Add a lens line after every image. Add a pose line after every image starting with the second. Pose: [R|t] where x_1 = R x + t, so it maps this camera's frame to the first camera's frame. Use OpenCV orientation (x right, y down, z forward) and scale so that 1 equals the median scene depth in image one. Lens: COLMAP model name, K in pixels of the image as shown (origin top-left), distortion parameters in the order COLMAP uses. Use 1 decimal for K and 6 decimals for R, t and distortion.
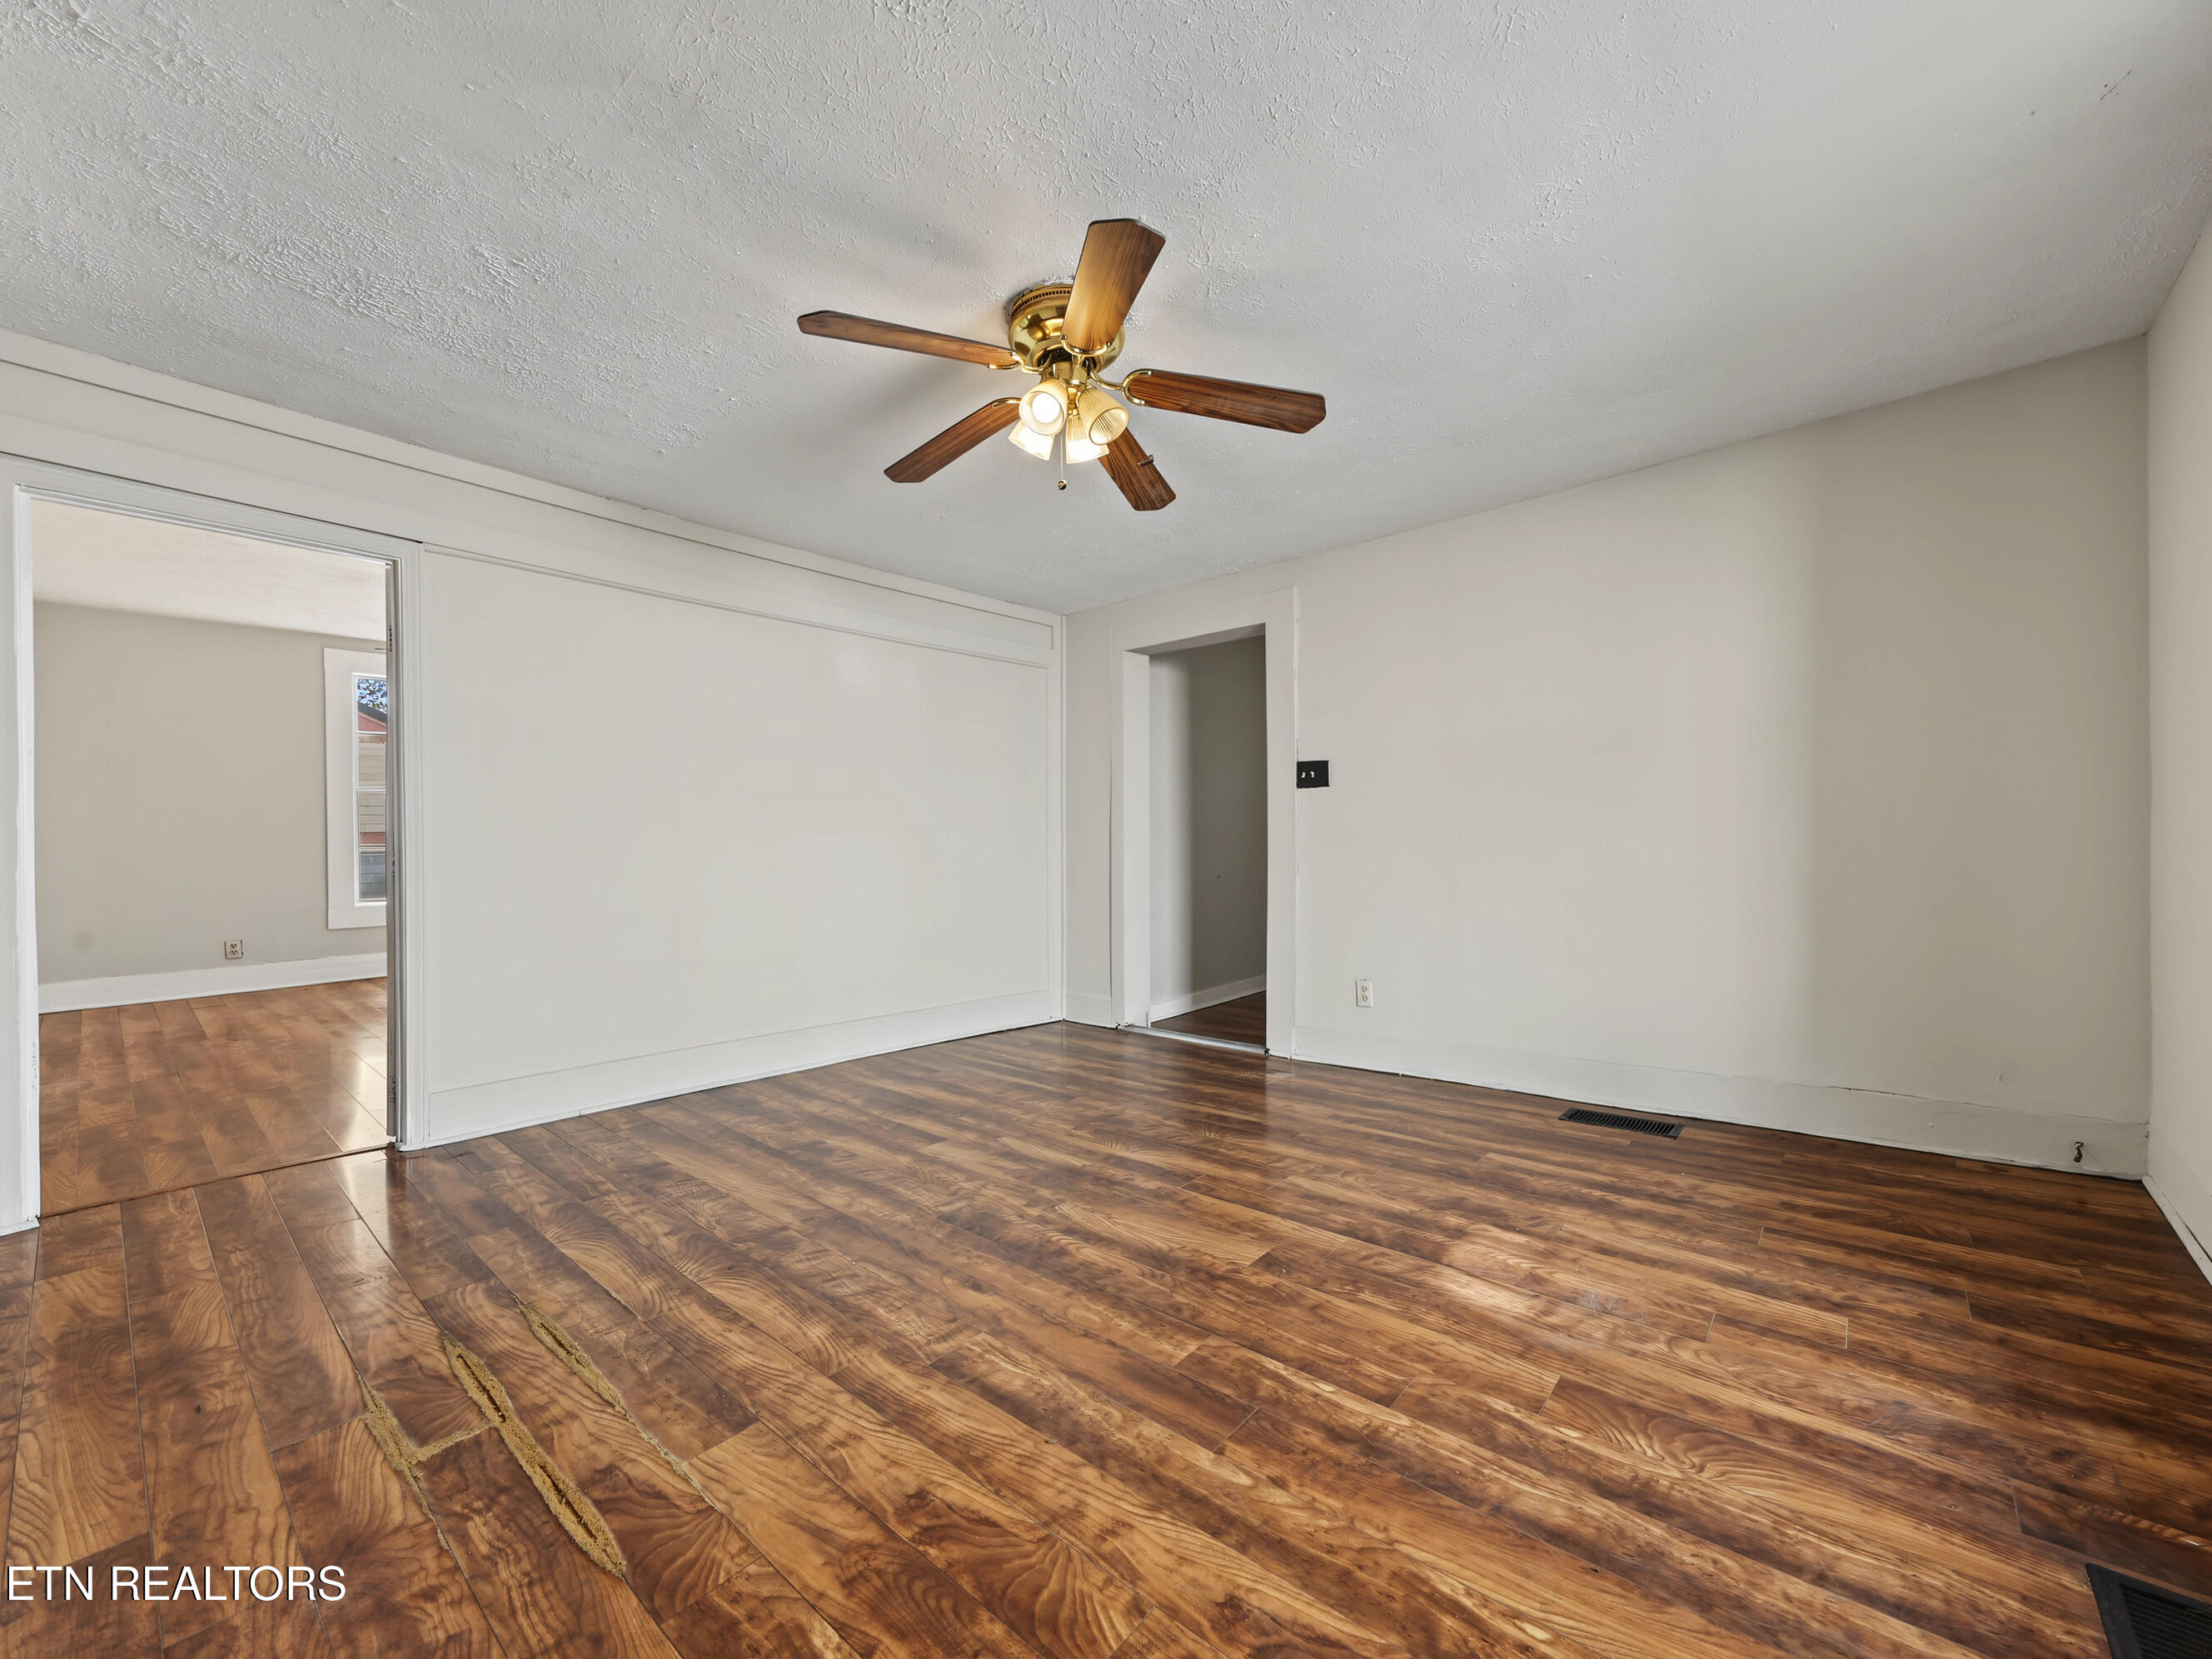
lens RADIAL K [[871.9, 0, 1100.6], [0, 871.9, 840.6], [0, 0, 1]] dist [0.000477, -0.000025]
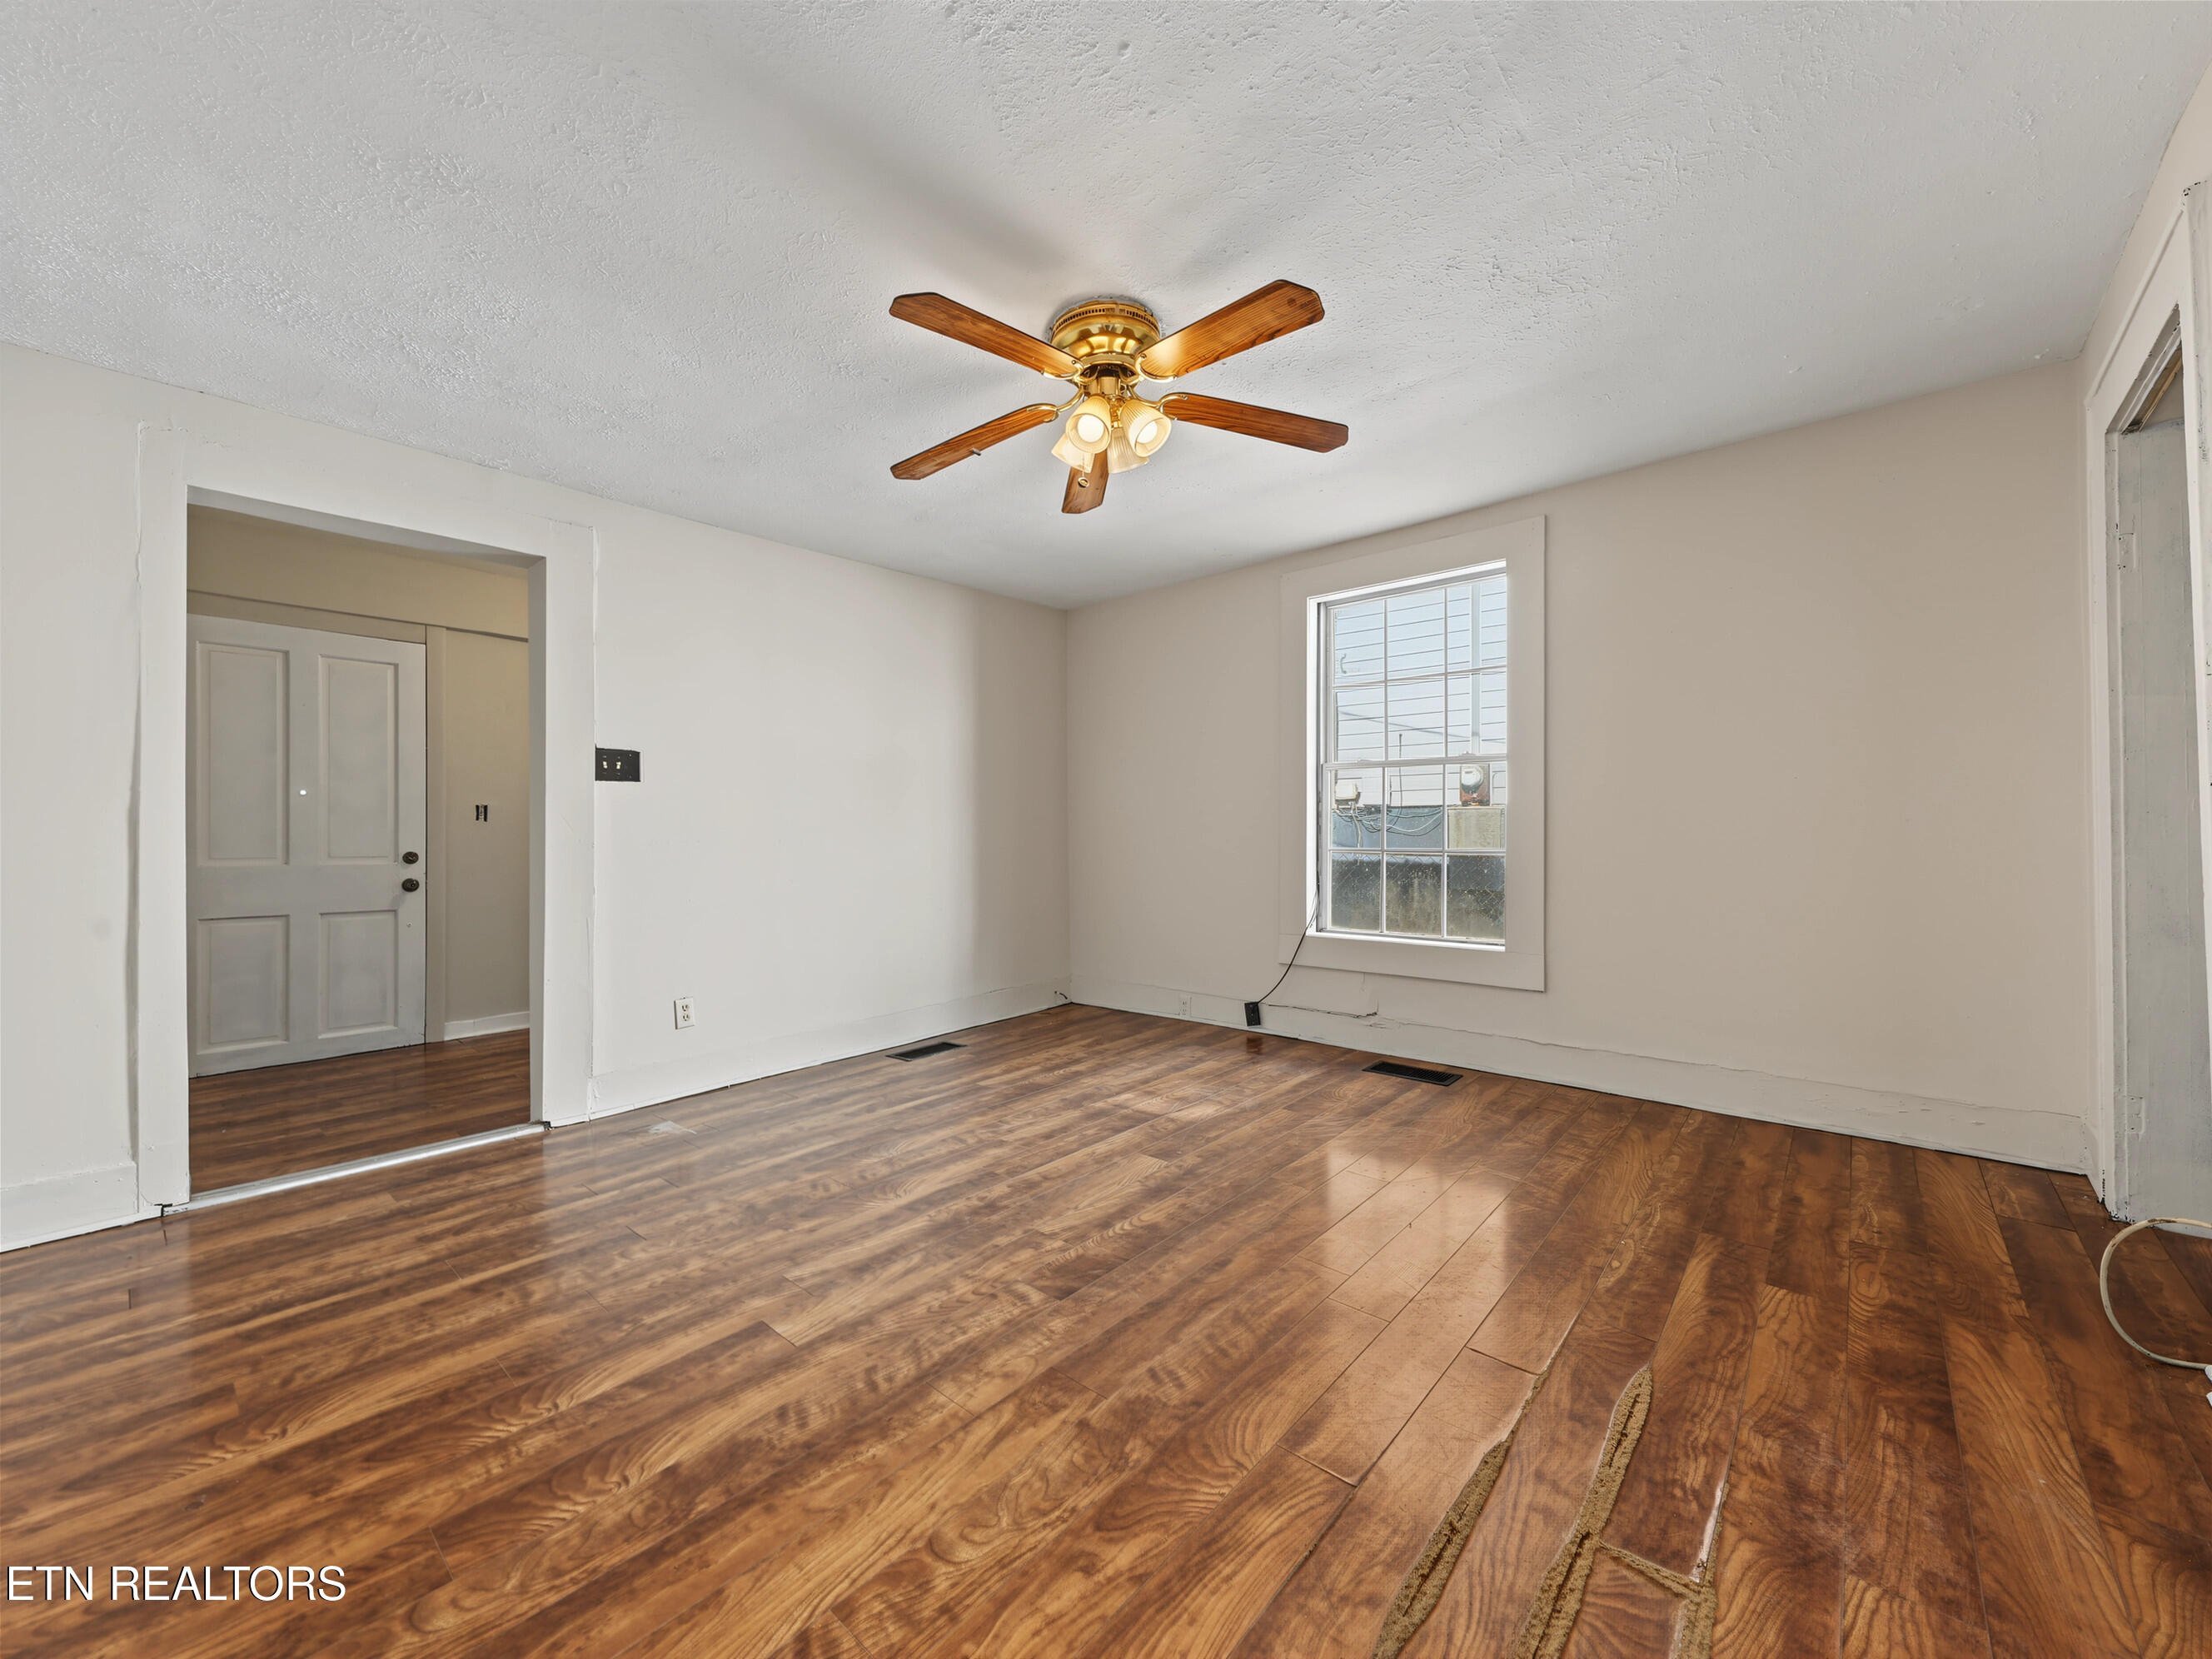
lens RADIAL K [[871.9, 0, 1100.6], [0, 871.9, 840.6], [0, 0, 1]] dist [0.000477, -0.000025]
pose [[0.002419, 0.011202, 0.999934, -1.106349], [0.003000, 0.999933, -0.011209, 0.019930], [-0.999993, 0.003027, 0.002386, 1.066070]]
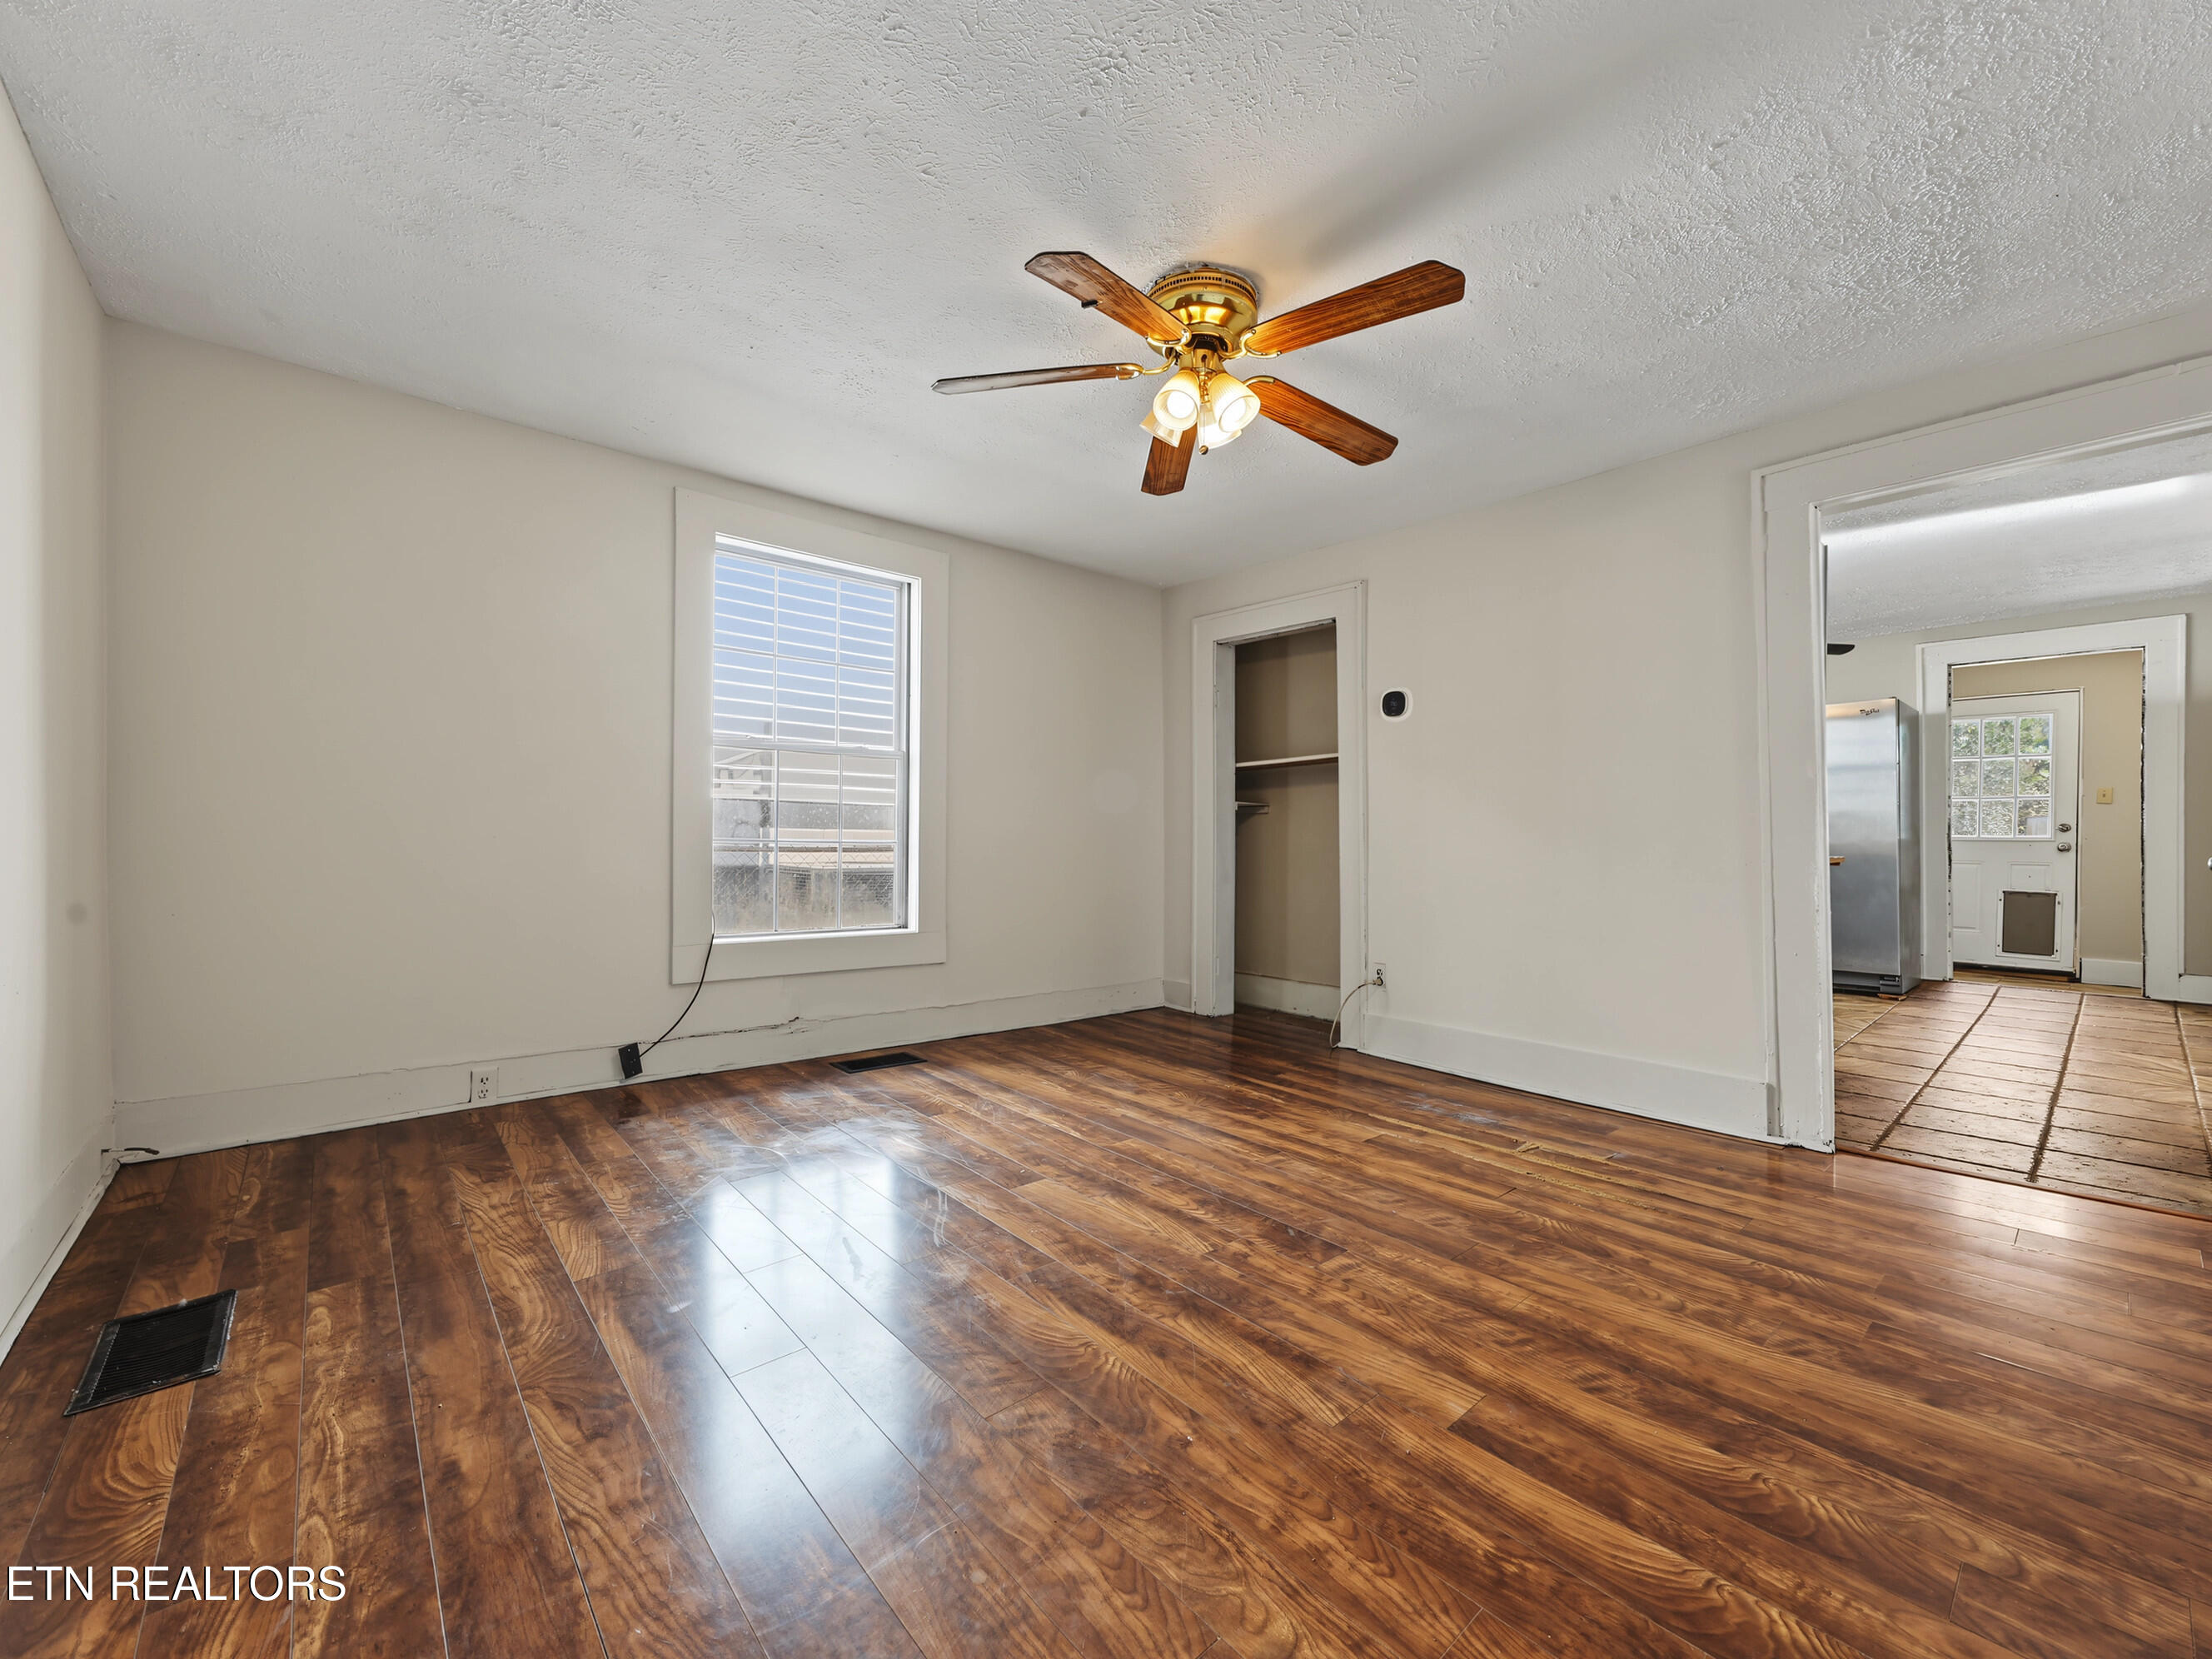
lens RADIAL K [[871.9, 0, 1100.6], [0, 871.9, 840.6], [0, 0, 1]] dist [0.000477, -0.000025]
pose [[-0.990208, -0.000830, 0.139600, -0.071024], [-0.000796, 1.000000, 0.000293, 0.019126], [-0.139600, 0.000179, -0.990208, 2.118814]]
